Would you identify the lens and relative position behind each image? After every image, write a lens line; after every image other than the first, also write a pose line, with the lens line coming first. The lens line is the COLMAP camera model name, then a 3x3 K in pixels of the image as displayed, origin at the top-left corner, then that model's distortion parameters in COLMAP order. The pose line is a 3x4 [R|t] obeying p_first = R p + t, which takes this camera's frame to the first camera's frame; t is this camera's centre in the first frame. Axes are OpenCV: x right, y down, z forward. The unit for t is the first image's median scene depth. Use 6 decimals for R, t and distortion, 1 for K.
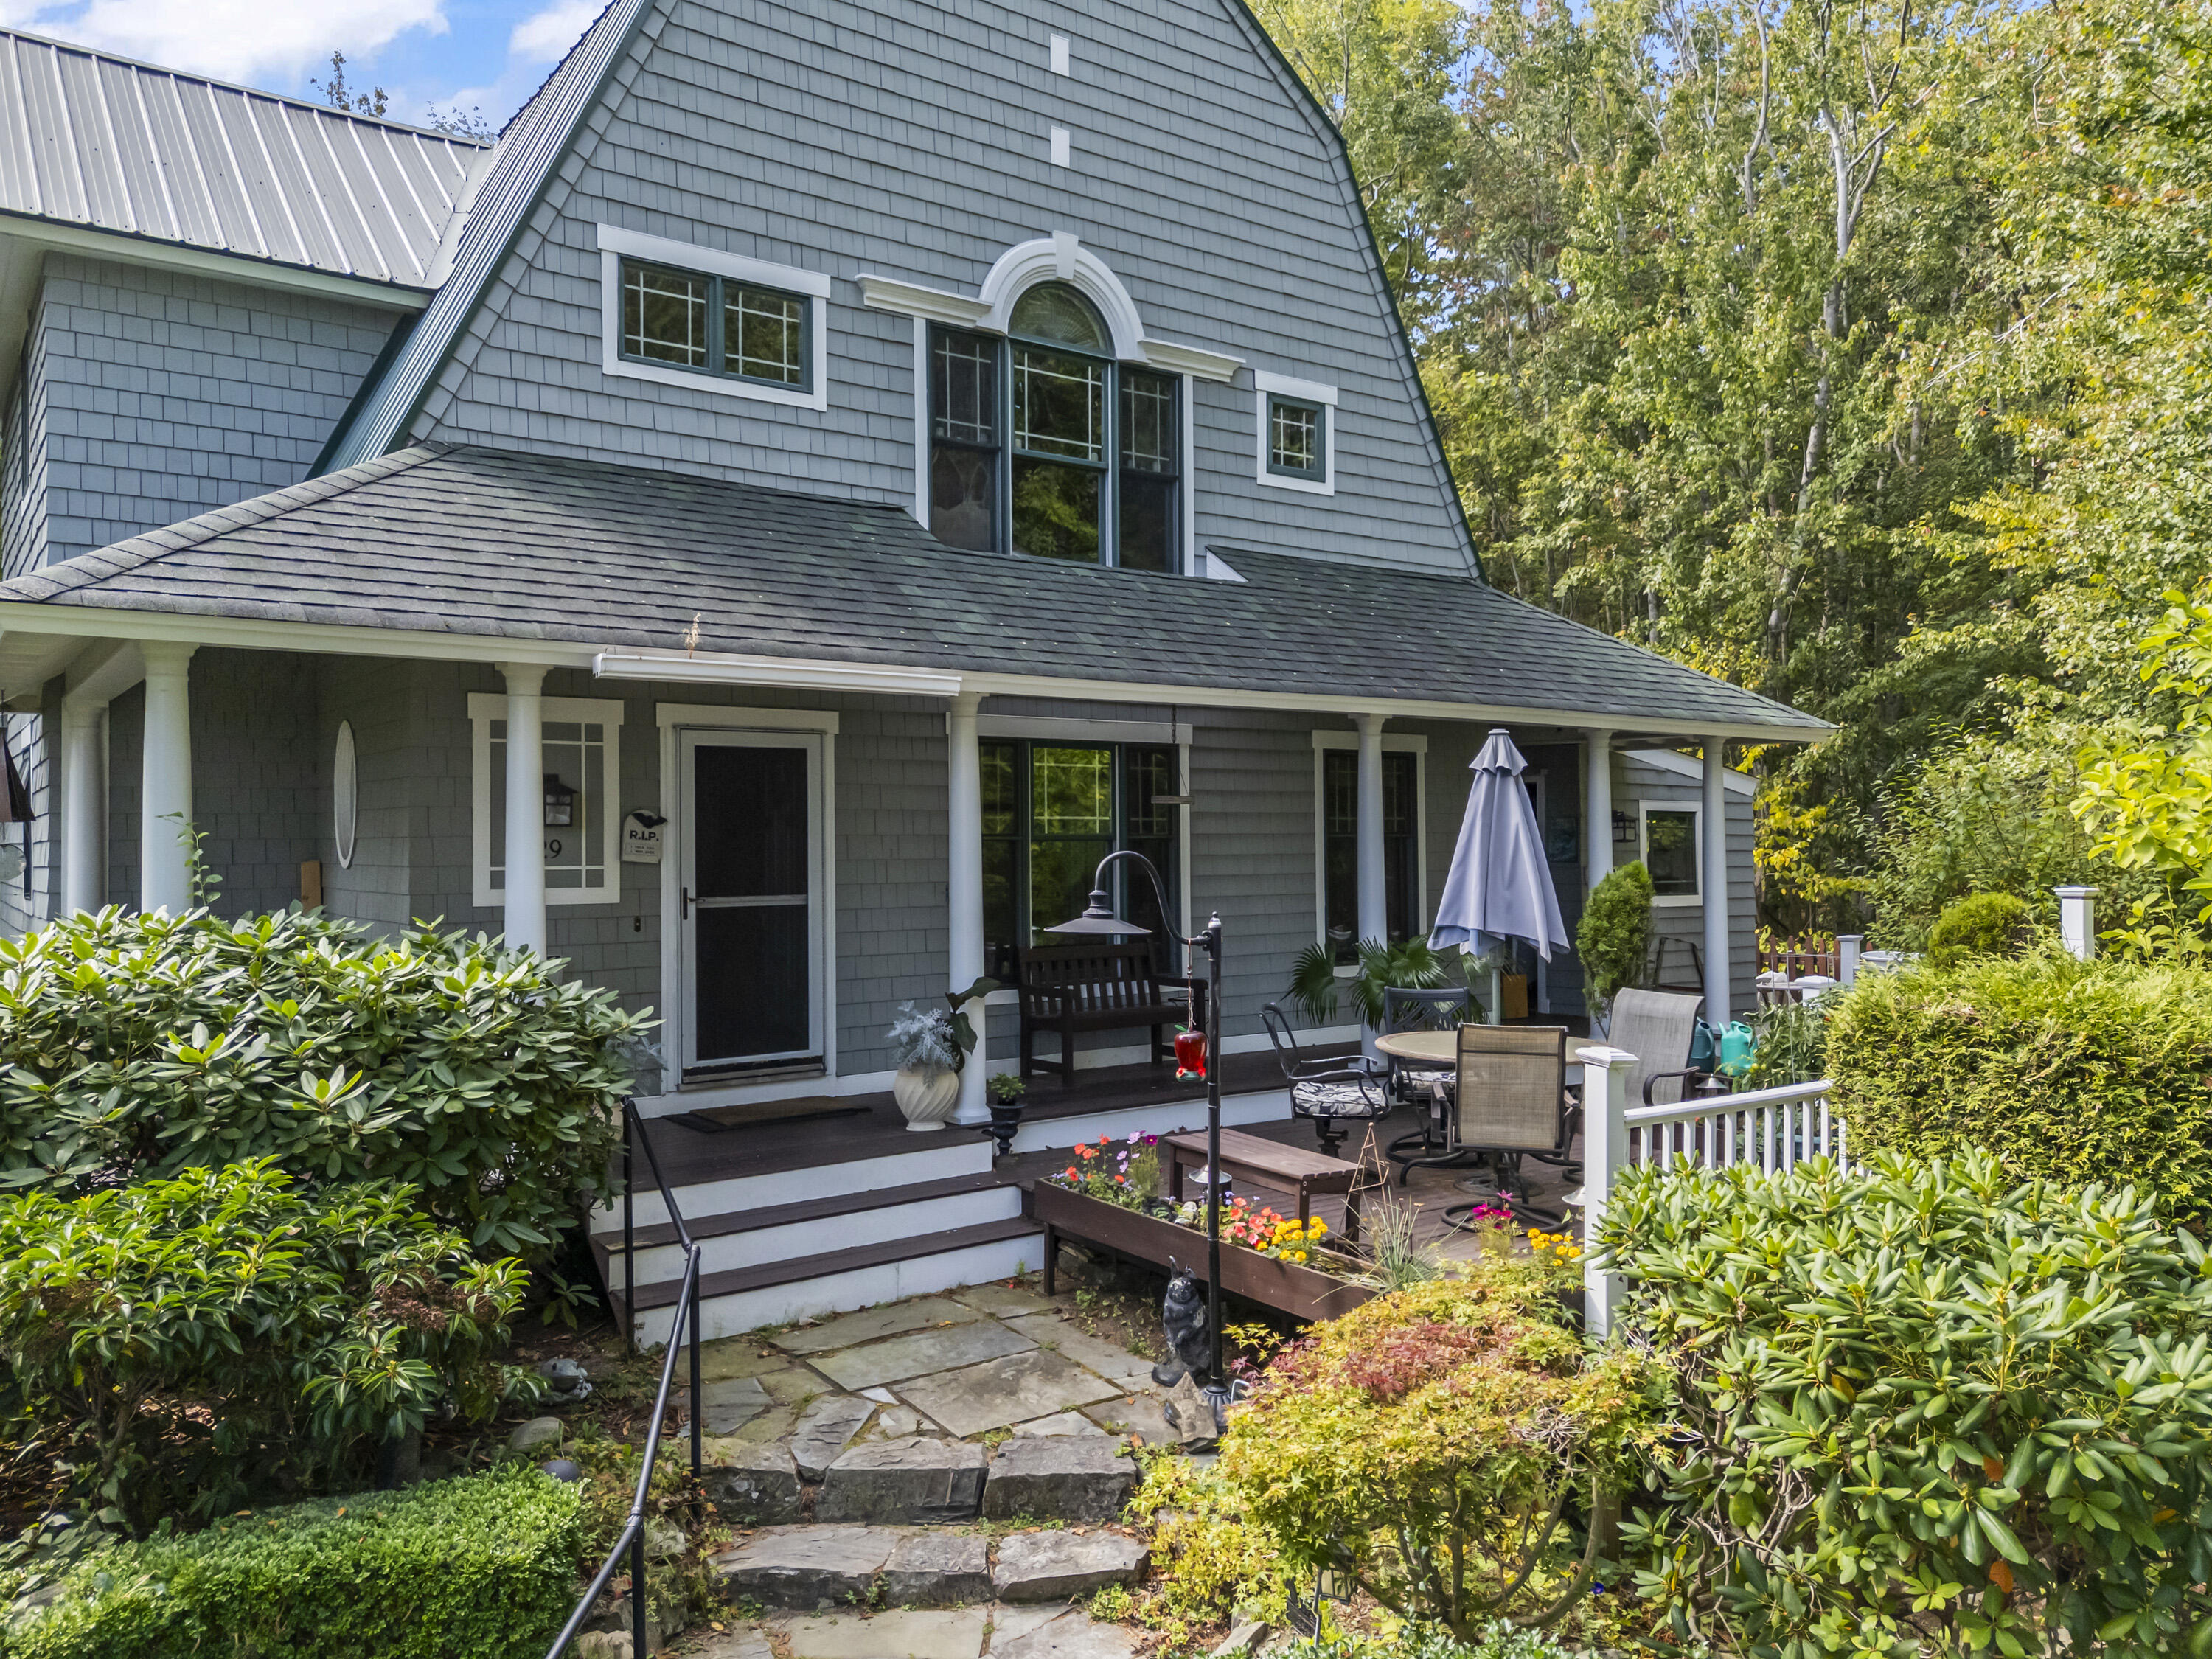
lens RADIAL K [[1630.7, 0, 1106.0], [0, 1630.7, 829.5], [0, 0, 1]] dist [0.016517, 0.001581]
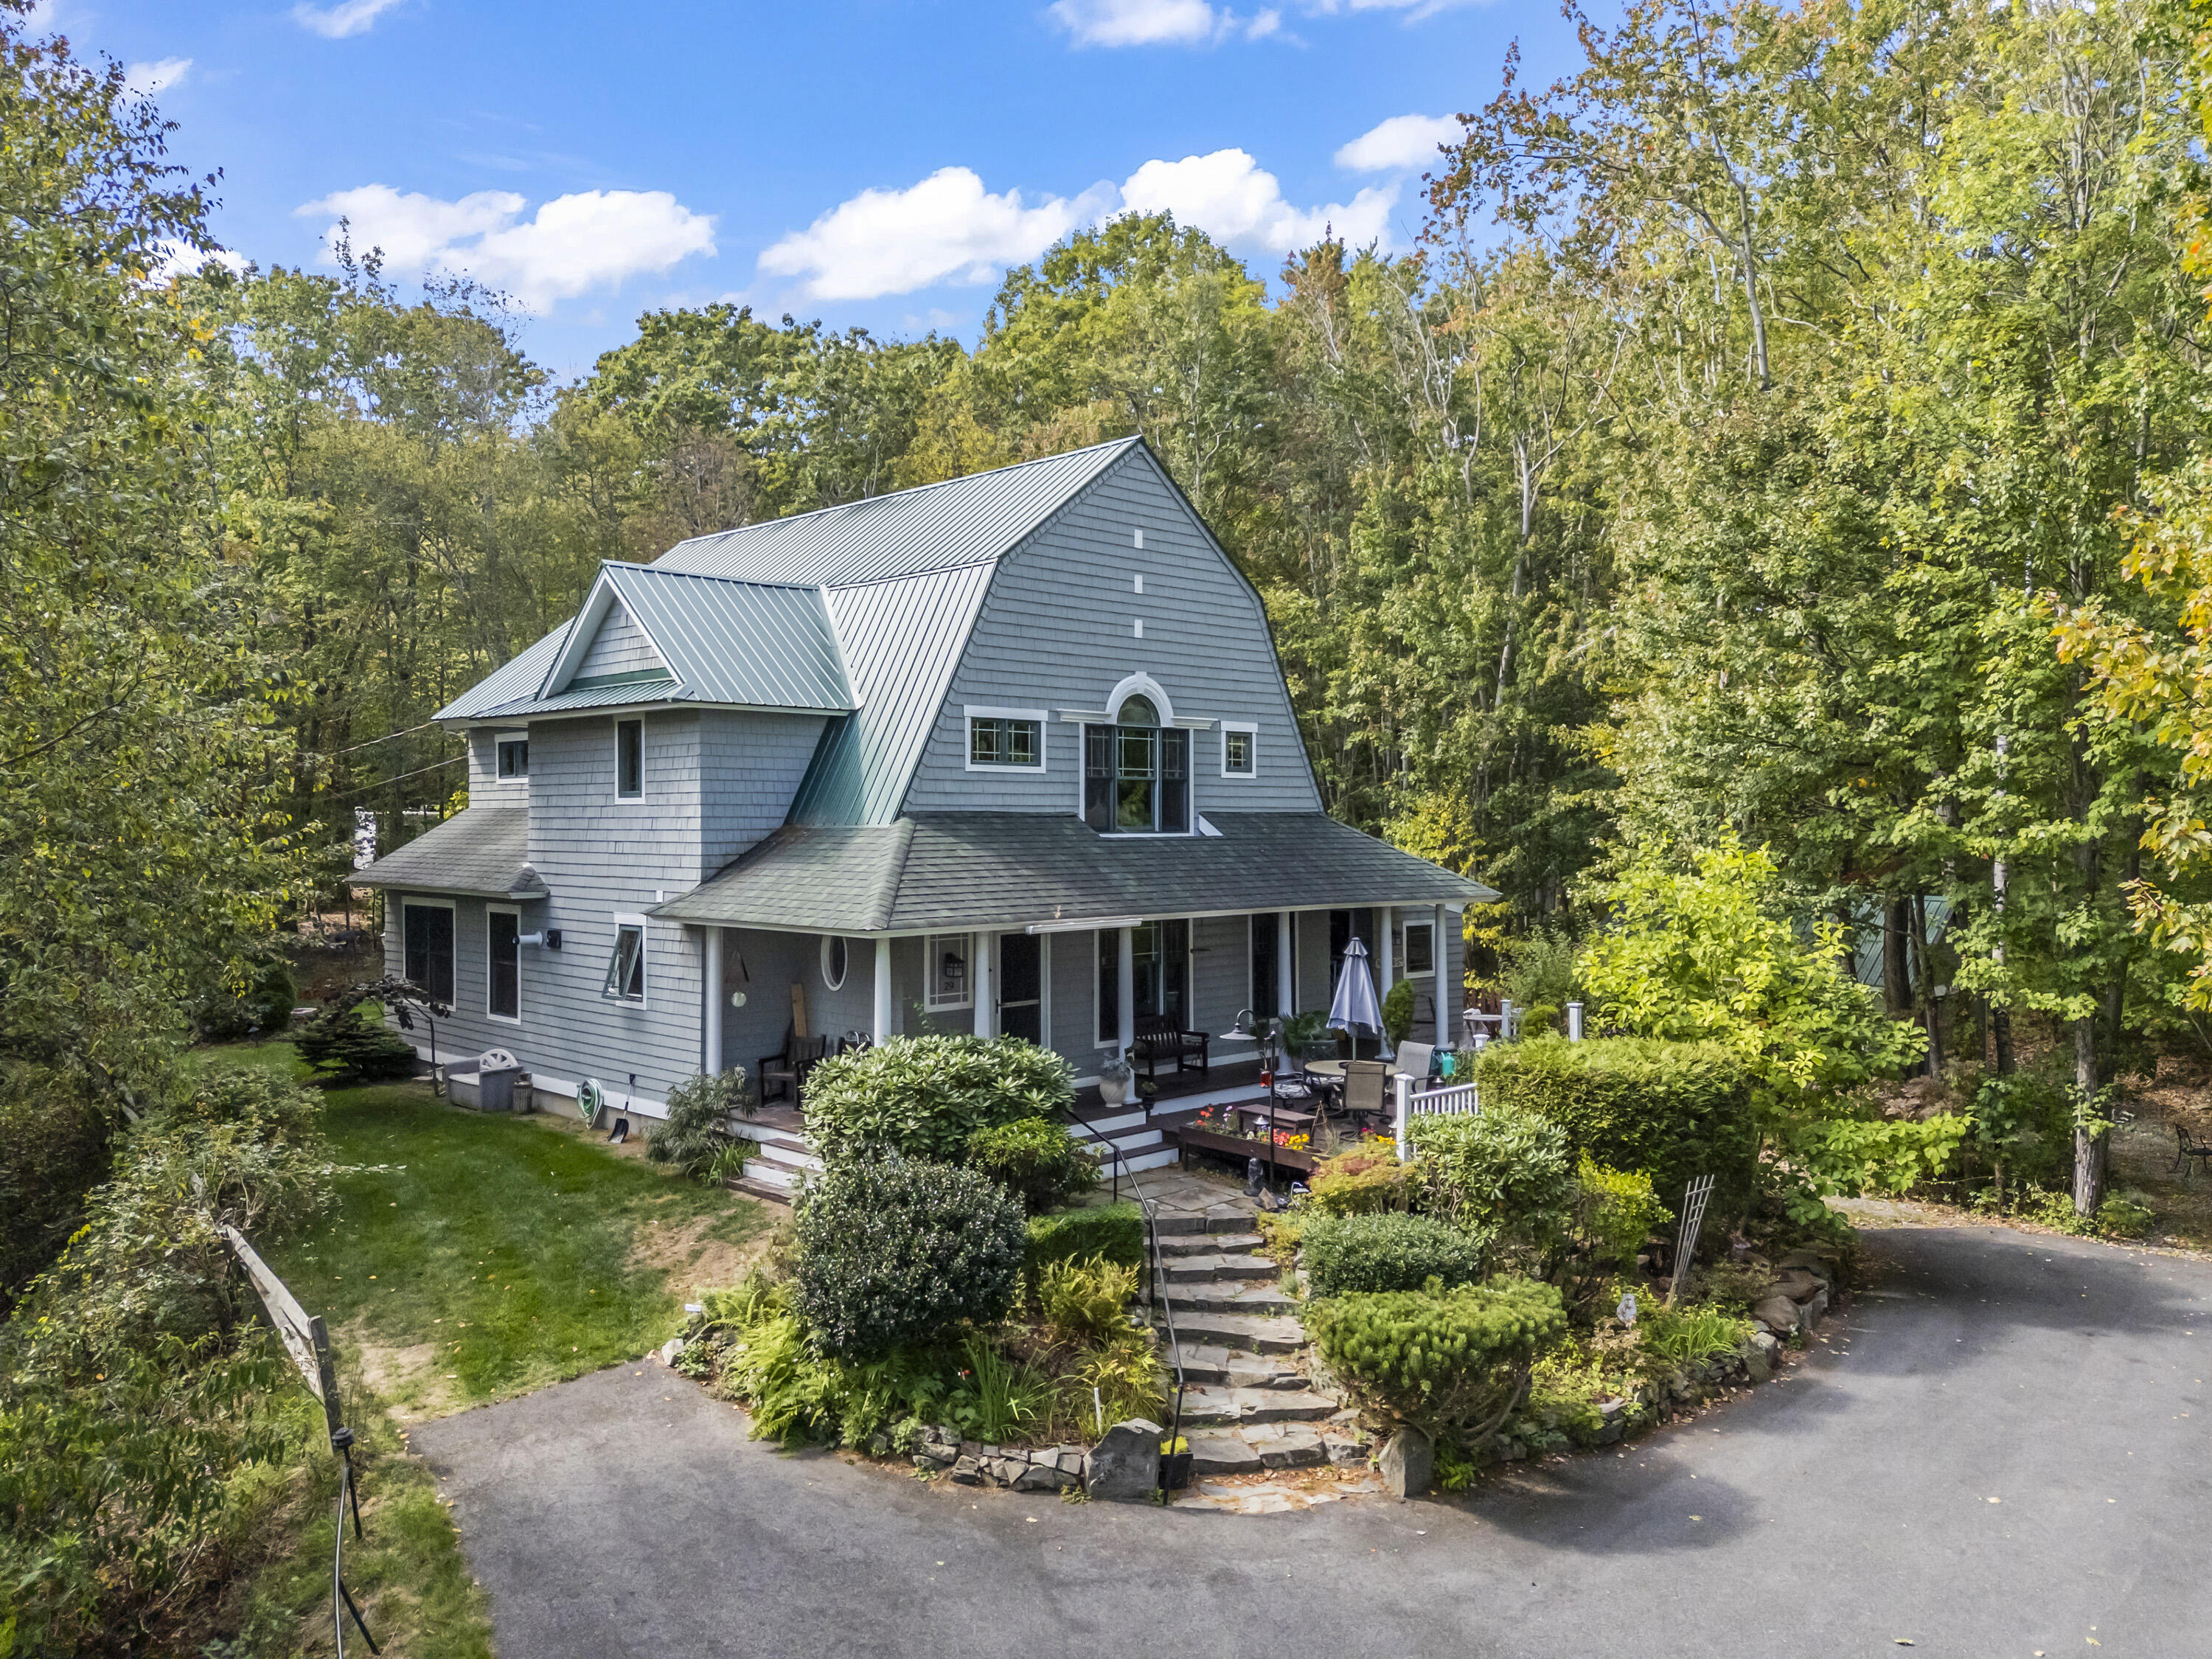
lens RADIAL K [[1600.6, 0, 1109.8], [0, 1600.6, 815.7], [0, 0, 1]] dist [0.101655, -0.125373]
pose [[0.988878, 0.005779, 0.148615, -0.398768], [-0.006604, 0.999965, 0.005061, -0.209931], [-0.148581, -0.005986, 0.988882, -1.094677]]
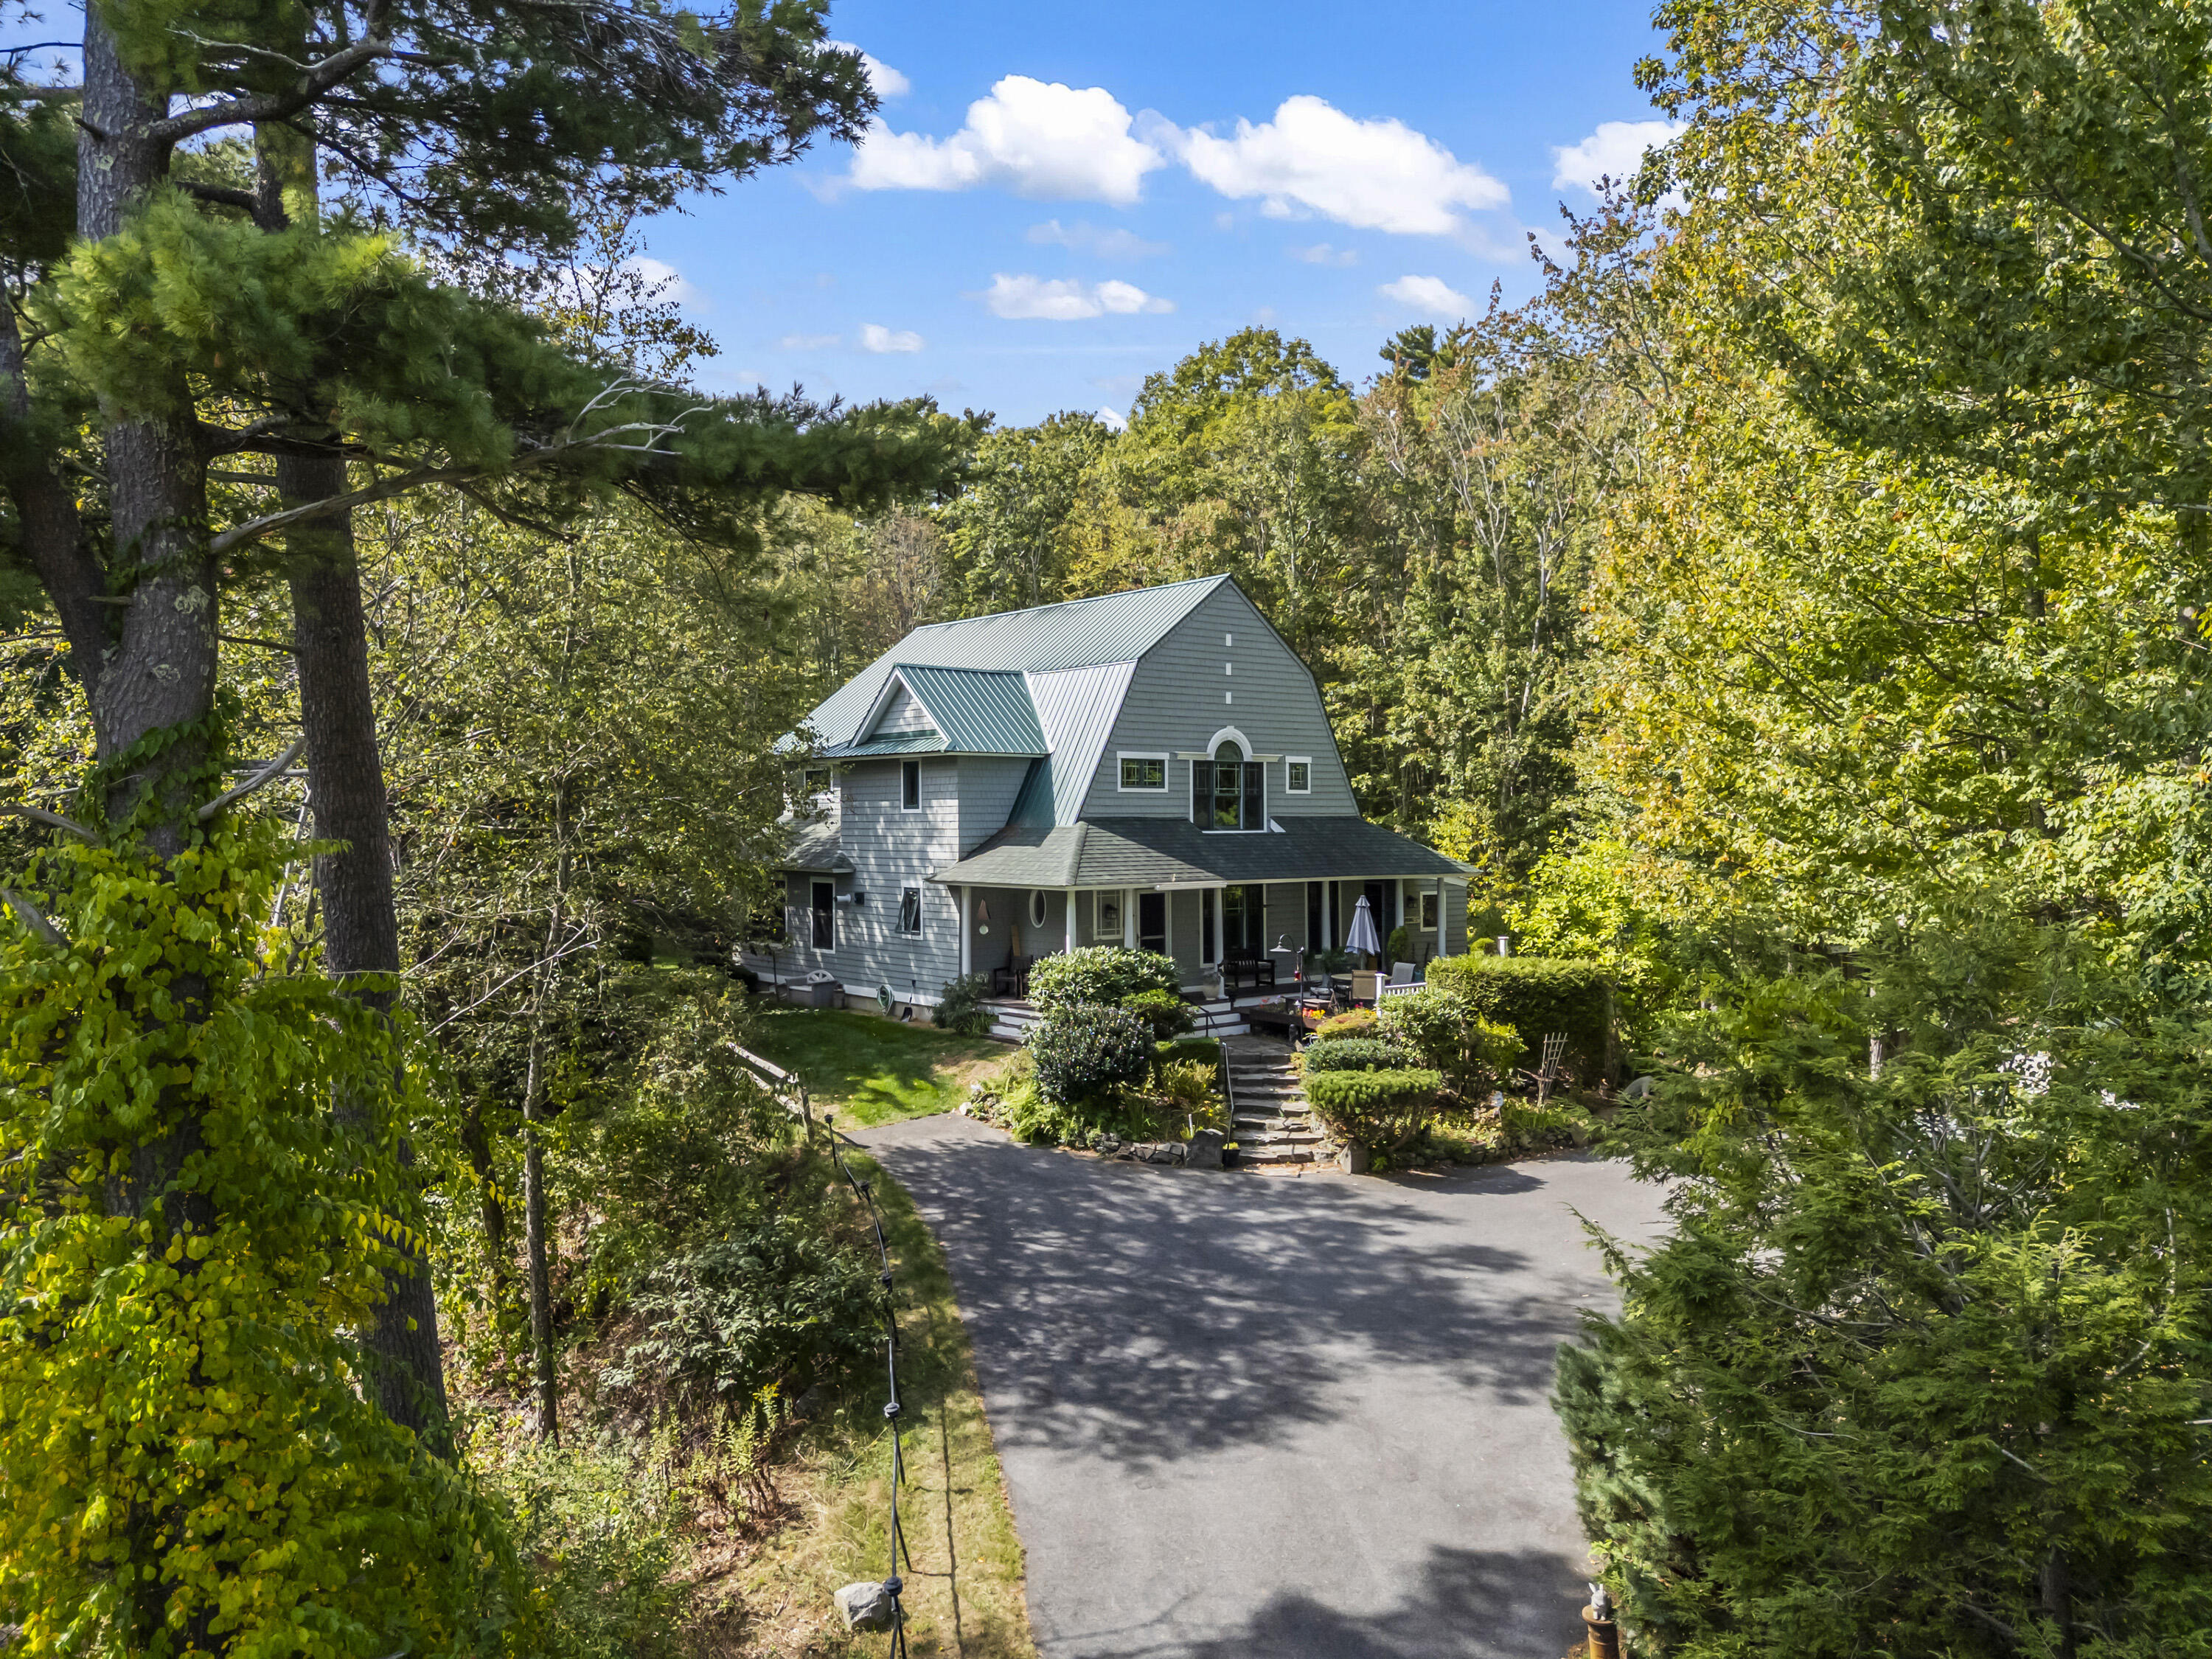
lens RADIAL K [[1600.6, 0, 1109.8], [0, 1600.6, 815.7], [0, 0, 1]] dist [0.101655, -0.125373]
pose [[0.998145, 0.002360, 0.060837, -0.493549], [-0.002658, 0.999985, 0.004822, -0.222019], [-0.060825, -0.004975, 0.998136, -2.314397]]
